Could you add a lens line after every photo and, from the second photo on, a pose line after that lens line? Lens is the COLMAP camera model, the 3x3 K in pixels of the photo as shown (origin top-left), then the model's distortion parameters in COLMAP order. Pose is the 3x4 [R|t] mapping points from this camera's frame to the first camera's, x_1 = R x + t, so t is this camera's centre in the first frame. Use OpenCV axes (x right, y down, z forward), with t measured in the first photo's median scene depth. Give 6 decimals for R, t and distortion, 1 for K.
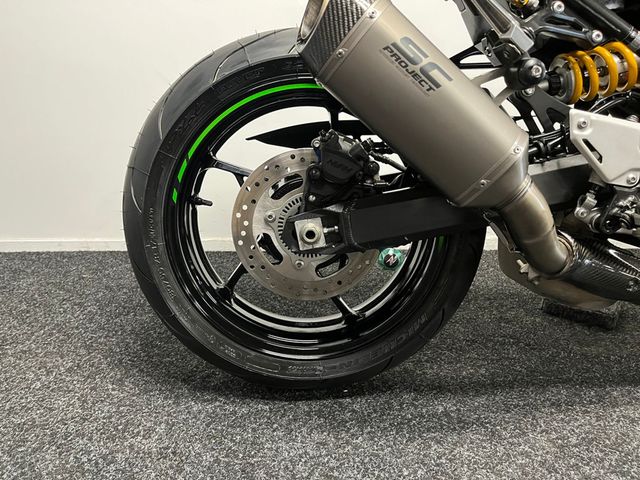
lens RADIAL K [[478.5, 0, 320.0], [0, 478.5, 240.0], [0, 0, 1]] dist [0.084740, -0.104712]
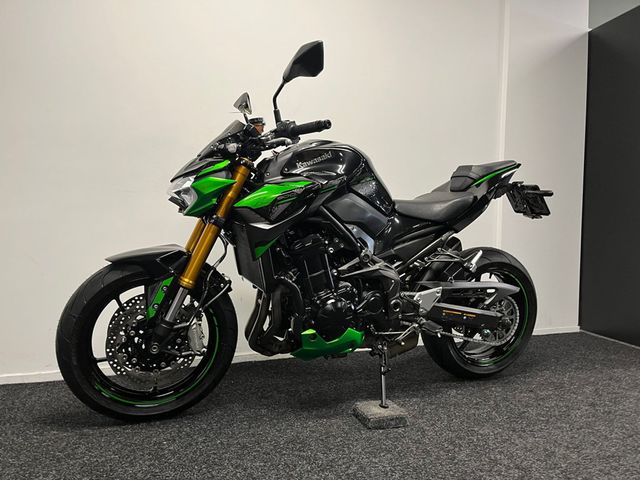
lens RADIAL K [[484.8, 0, 320.0], [0, 484.8, 240.0], [0, 0, 1]] dist [0.087503, -0.116983]
pose [[0.938125, -0.002739, 0.346285, -0.040136], [0.094412, 0.964111, -0.248146, 0.117834], [-0.333177, 0.265485, 0.904716, -1.176085]]
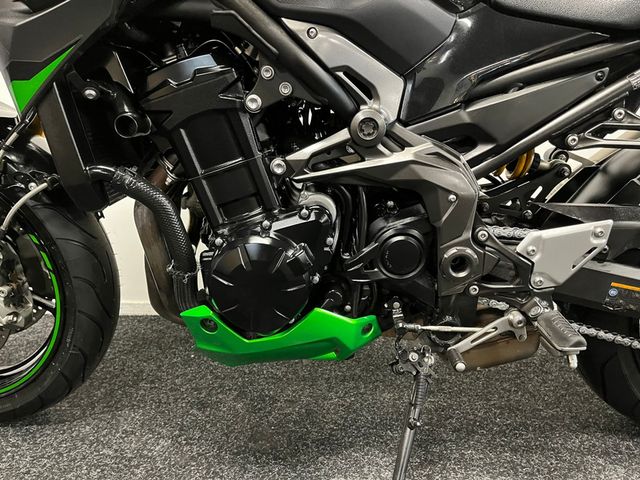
lens RADIAL K [[487.9, 0, 327.6], [0, 487.9, 242.2], [0, 0, 1]] dist [0.079649, -0.111993]
pose [[0.999306, 0.018662, -0.032230, 0.983075], [-0.021261, 0.996383, -0.082274, -0.099864], [0.030578, 0.082903, 0.996088, 0.108720]]
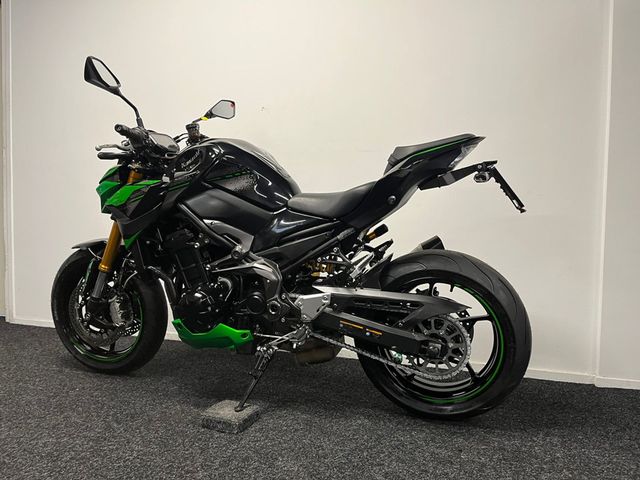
lens RADIAL K [[484.8, 0, 320.0], [0, 484.8, 240.0], [0, 0, 1]] dist [0.087503, -0.116983]
pose [[0.940040, 0.022962, -0.340291, 2.222950], [-0.108916, 0.965700, -0.235712, 0.070128], [0.323207, 0.258641, 0.910298, -1.081787]]
